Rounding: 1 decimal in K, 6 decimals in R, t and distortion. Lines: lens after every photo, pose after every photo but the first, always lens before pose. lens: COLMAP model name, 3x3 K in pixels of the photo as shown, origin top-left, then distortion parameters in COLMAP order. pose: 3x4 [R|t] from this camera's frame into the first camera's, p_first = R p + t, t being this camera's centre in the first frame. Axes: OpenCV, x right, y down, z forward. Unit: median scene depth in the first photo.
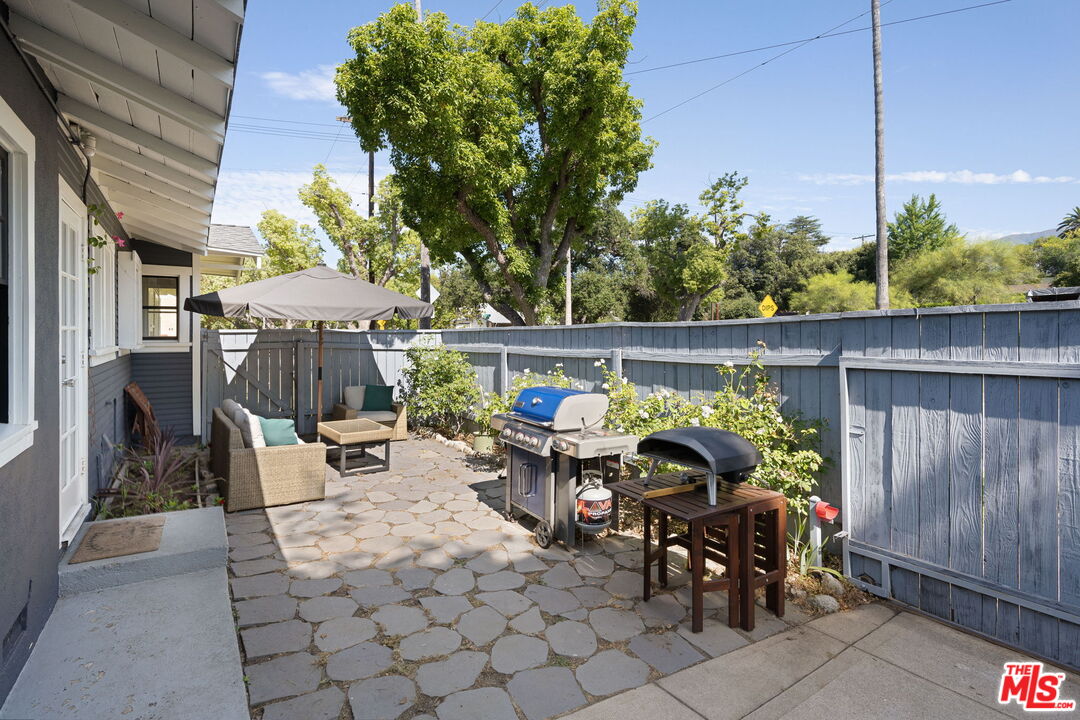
lens RADIAL K [[499.7, 0, 540.9], [0, 499.7, 338.2], [0, 0, 1]] dist [-0.002192, 0.000275]
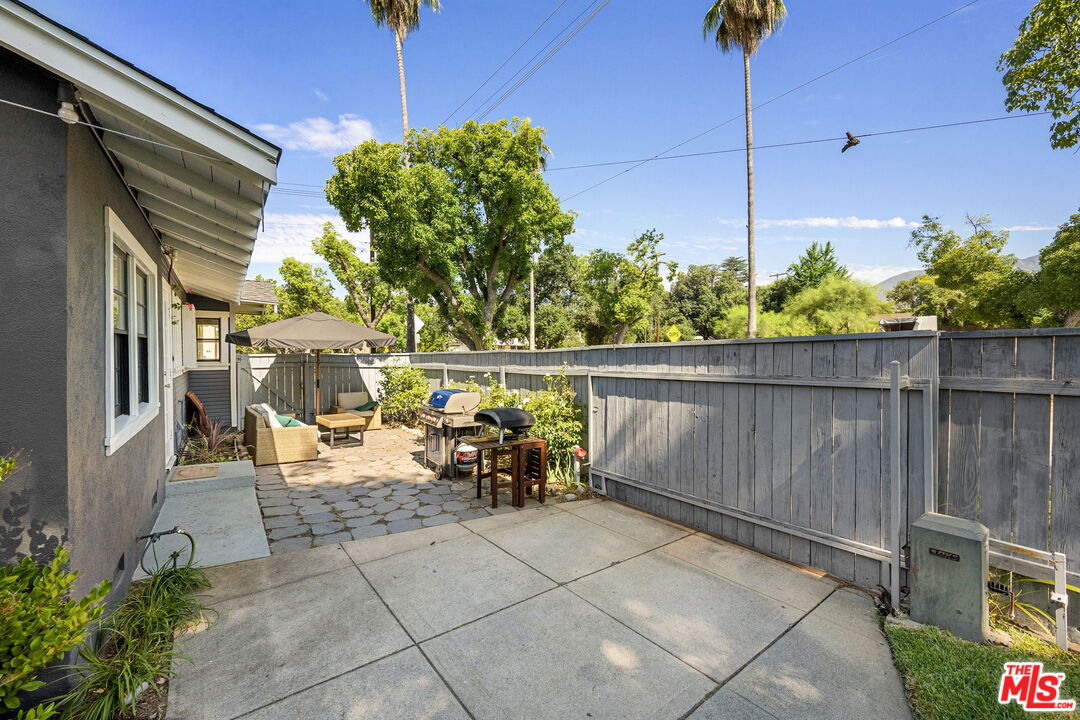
lens RADIAL K [[426.6, 0, 543.0], [0, 426.6, 361.6], [0, 0, 1]] dist [-0.001906, -0.000017]
pose [[0.999506, -0.004319, 0.031129, 0.181451], [0.003986, 0.999934, 0.010746, -0.006103], [-0.031173, -0.010617, 0.999458, -0.281334]]
